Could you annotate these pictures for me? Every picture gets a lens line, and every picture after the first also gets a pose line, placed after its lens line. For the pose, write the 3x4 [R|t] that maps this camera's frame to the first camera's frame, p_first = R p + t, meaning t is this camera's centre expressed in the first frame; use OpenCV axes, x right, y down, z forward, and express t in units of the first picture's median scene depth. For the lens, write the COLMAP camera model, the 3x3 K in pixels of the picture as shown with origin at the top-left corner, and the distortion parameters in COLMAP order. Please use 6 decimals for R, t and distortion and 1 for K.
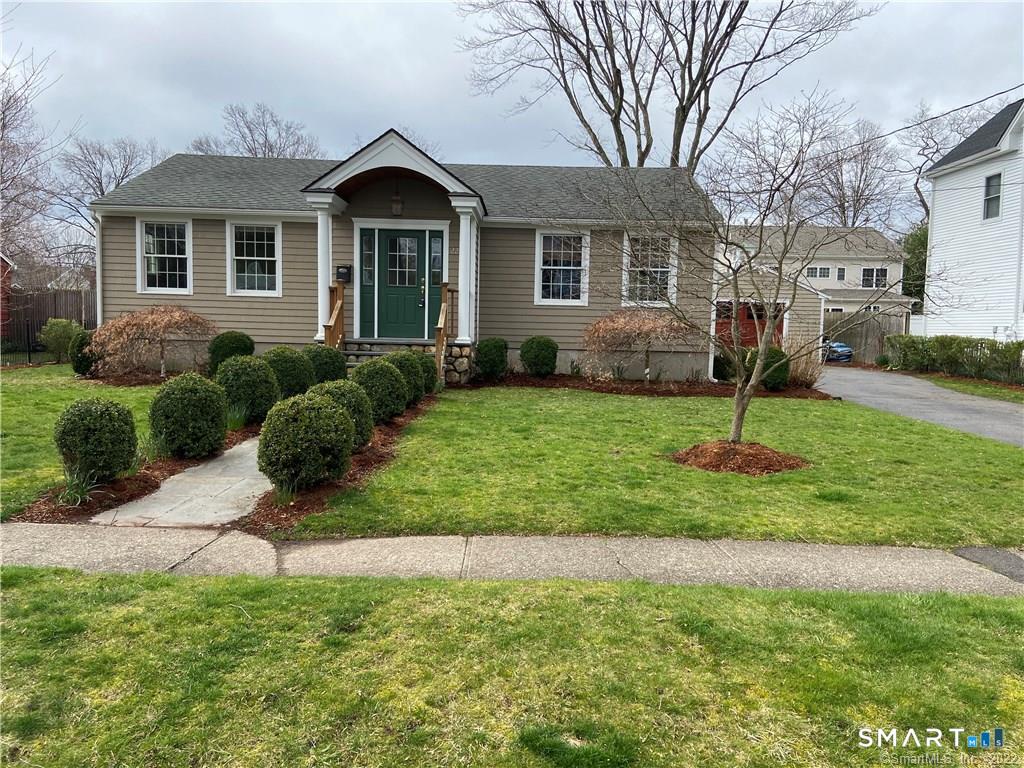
lens RADIAL K [[764.7, 0, 514.5], [0, 764.7, 387.5], [0, 0, 1]] dist [0.094715, -0.103047]
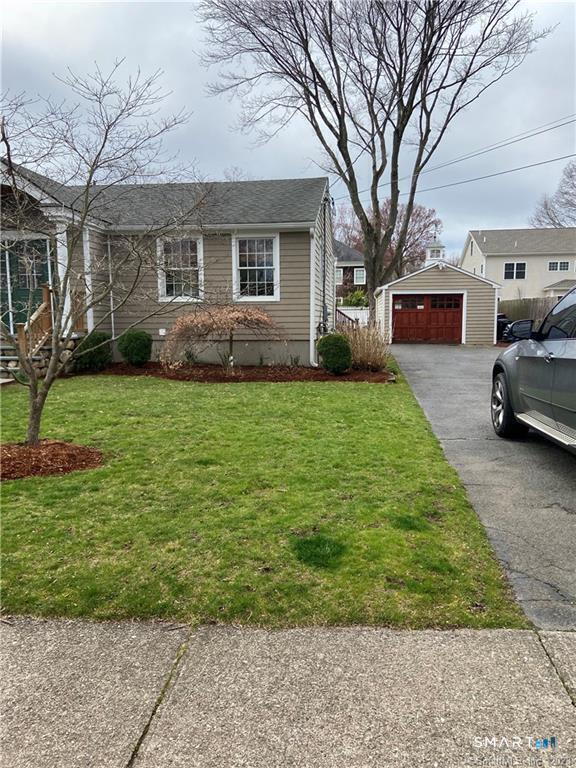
lens RADIAL K [[573.5, 0, 286.6], [0, 573.5, 380.0], [0, 0, 1]] dist [0.094715, -0.103047]
pose [[0.992127, -0.014448, -0.124403, 0.218719], [0.018031, 0.999453, 0.027720, -0.007358], [0.123935, -0.029745, 0.991844, 0.109259]]
